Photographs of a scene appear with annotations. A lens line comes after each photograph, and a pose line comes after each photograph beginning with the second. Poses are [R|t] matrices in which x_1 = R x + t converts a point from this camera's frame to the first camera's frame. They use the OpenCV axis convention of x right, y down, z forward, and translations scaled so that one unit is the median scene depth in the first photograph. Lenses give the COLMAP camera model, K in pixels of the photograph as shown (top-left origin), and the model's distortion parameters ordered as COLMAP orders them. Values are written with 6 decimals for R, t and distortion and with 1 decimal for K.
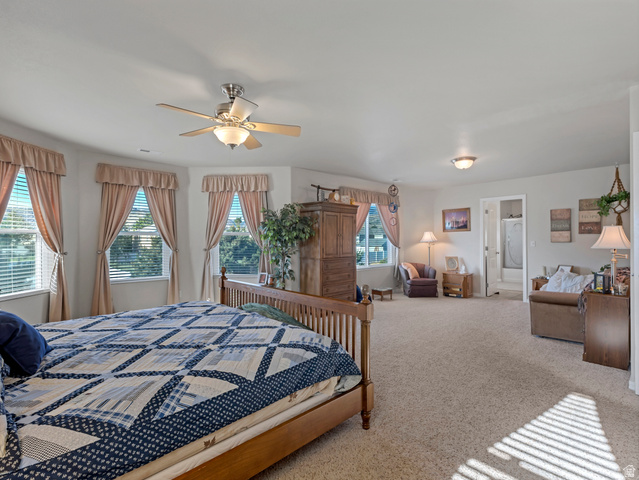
lens RADIAL K [[312.2, 0, 321.8], [0, 312.2, 240.4], [0, 0, 1]] dist [0.005902, -0.000453]
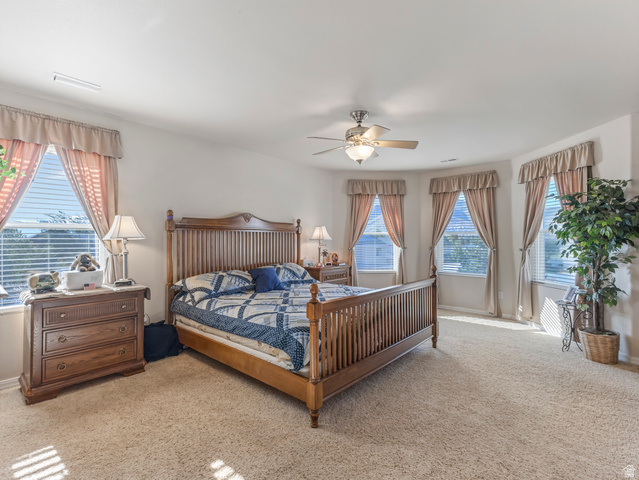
lens RADIAL K [[312.2, 0, 321.8], [0, 312.2, 238.1], [0, 0, 1]] dist [0.005902, -0.000453]
pose [[0.085335, -0.001236, -0.996352, 0.497451], [-0.001481, 0.999998, -0.001368, -0.000340], [0.996351, 0.001592, 0.085333, 0.411326]]
